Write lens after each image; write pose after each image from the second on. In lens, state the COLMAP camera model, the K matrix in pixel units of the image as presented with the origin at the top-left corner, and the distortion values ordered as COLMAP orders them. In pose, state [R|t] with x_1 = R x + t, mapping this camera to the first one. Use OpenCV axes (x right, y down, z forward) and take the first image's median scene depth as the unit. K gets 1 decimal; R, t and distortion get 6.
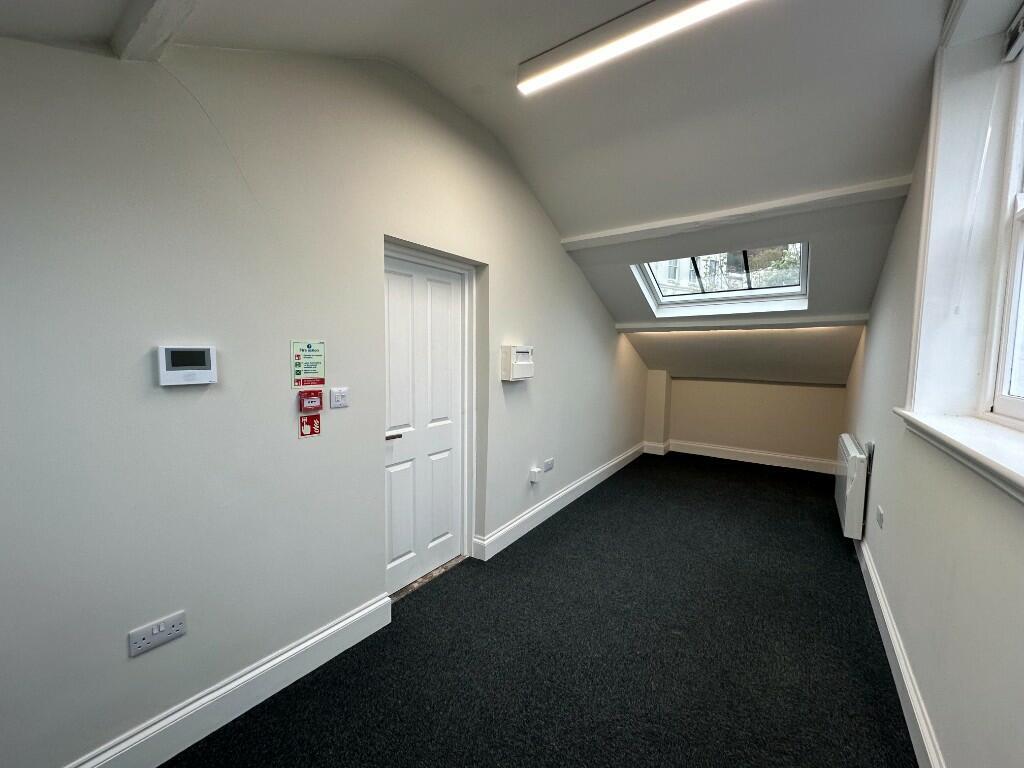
lens RADIAL K [[405.2, 0, 512.0], [0, 405.2, 384.0], [0, 0, 1]] dist [-0.010116, 0.000048]
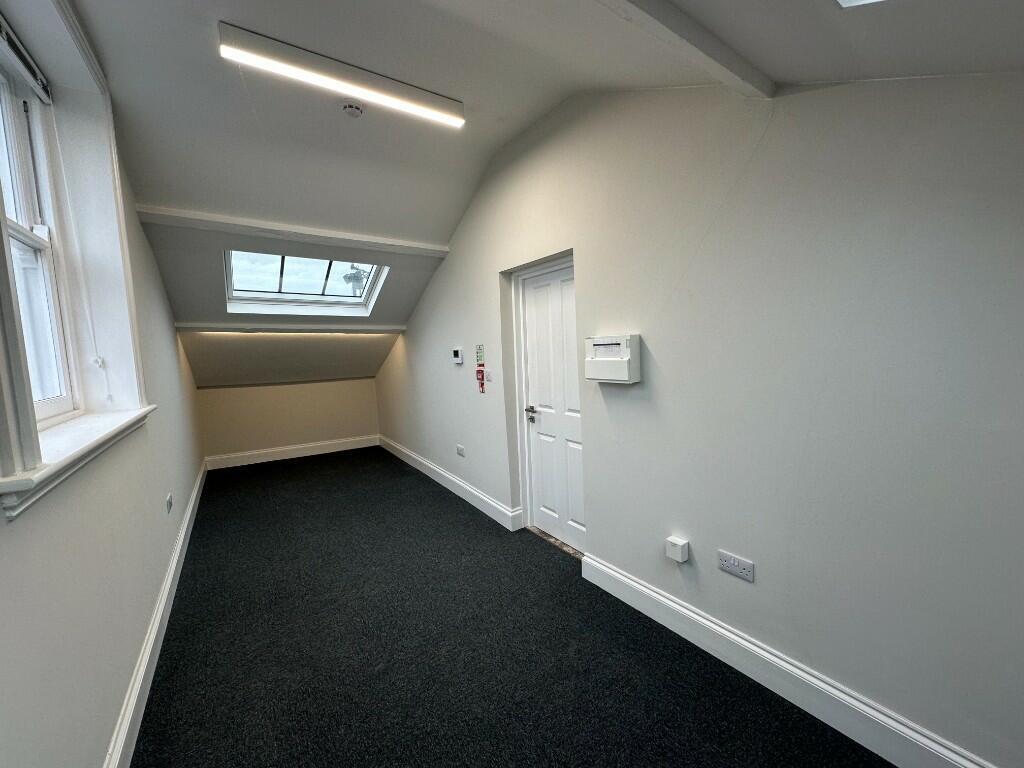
lens RADIAL K [[405.2, 0, 512.0], [0, 405.2, 384.0], [0, 0, 1]] dist [-0.010116, 0.000048]
pose [[-0.354537, 0.082687, -0.931379, 0.895360], [-0.044714, 0.993443, 0.105218, -0.089099], [0.933972, 0.078950, -0.348515, 1.272633]]
